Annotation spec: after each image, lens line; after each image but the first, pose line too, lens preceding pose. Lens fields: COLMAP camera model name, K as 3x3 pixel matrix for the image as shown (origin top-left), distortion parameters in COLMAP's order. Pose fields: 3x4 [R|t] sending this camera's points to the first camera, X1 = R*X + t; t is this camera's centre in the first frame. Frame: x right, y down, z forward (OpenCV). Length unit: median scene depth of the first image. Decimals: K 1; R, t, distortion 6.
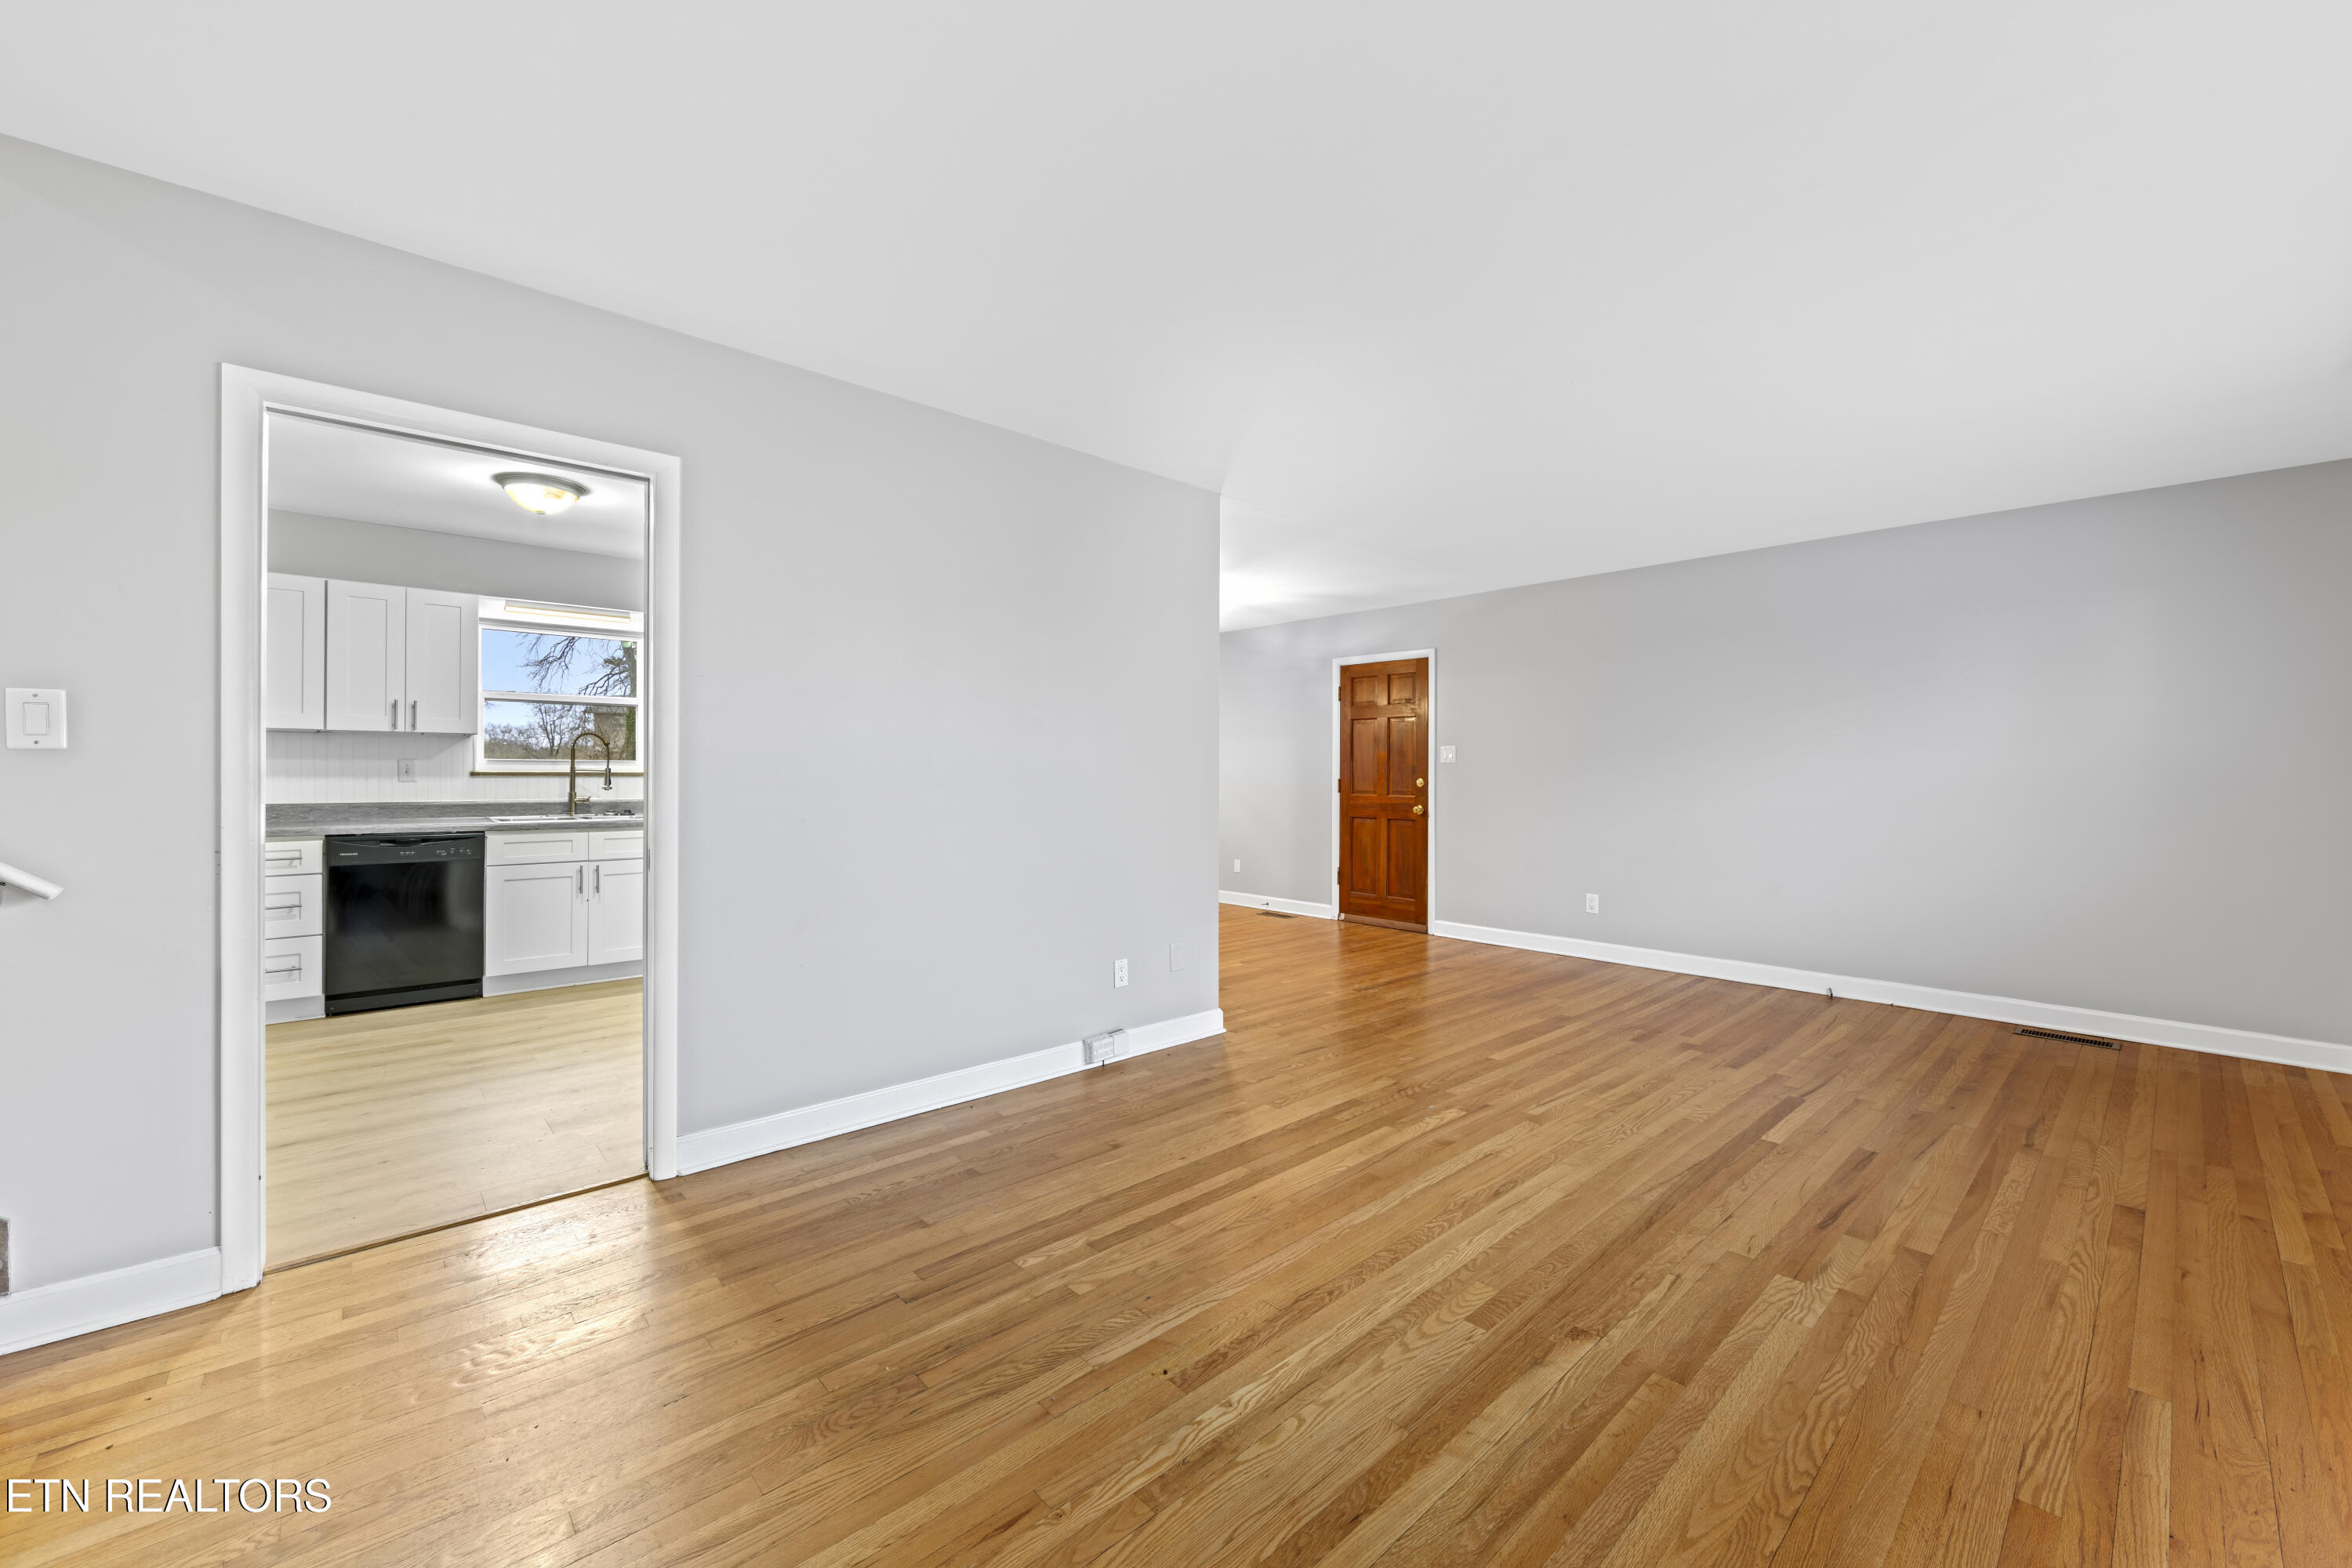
lens RADIAL K [[919.7, 0, 1185.1], [0, 919.7, 781.2], [0, 0, 1]] dist [-0.001794, -0.000306]
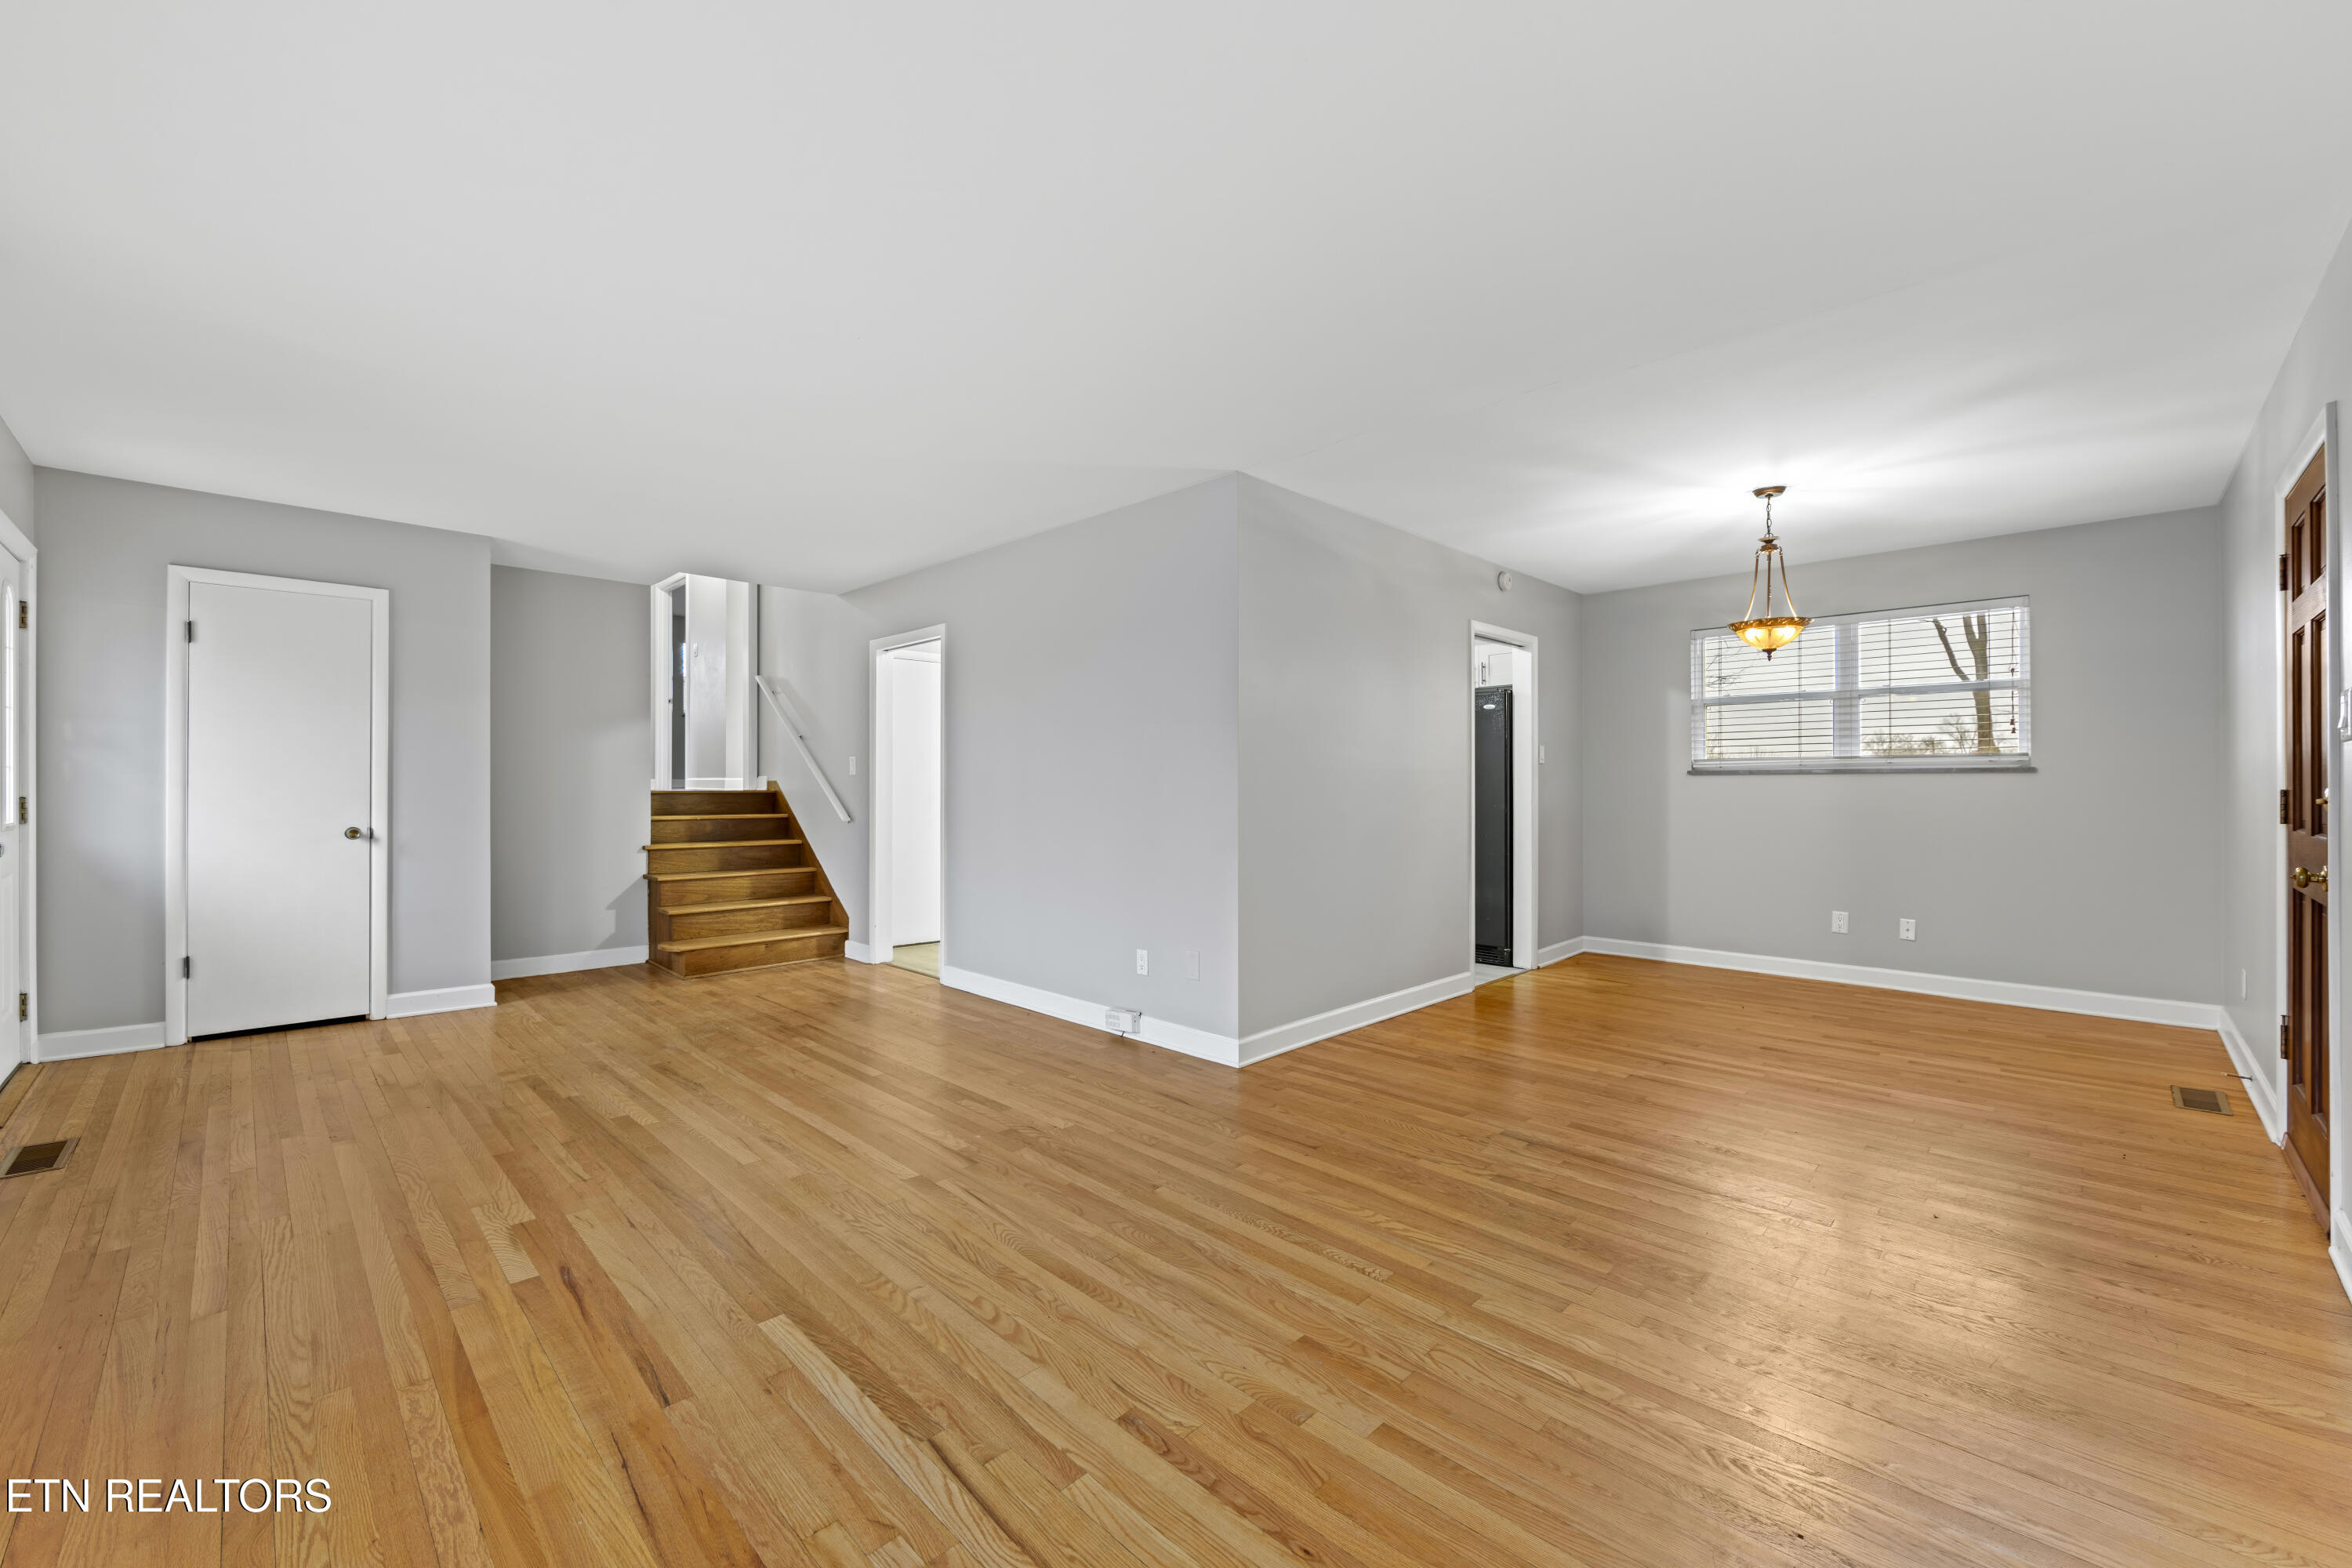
lens RADIAL K [[924.7, 0, 1180.0], [0, 924.7, 767.8], [0, 0, 1]] dist [0.000051, -0.000258]
pose [[0.051588, -0.019427, -0.998479, 1.528780], [-0.006440, 0.999784, -0.019785, -0.004883], [0.998648, 0.007451, 0.051452, 1.439039]]
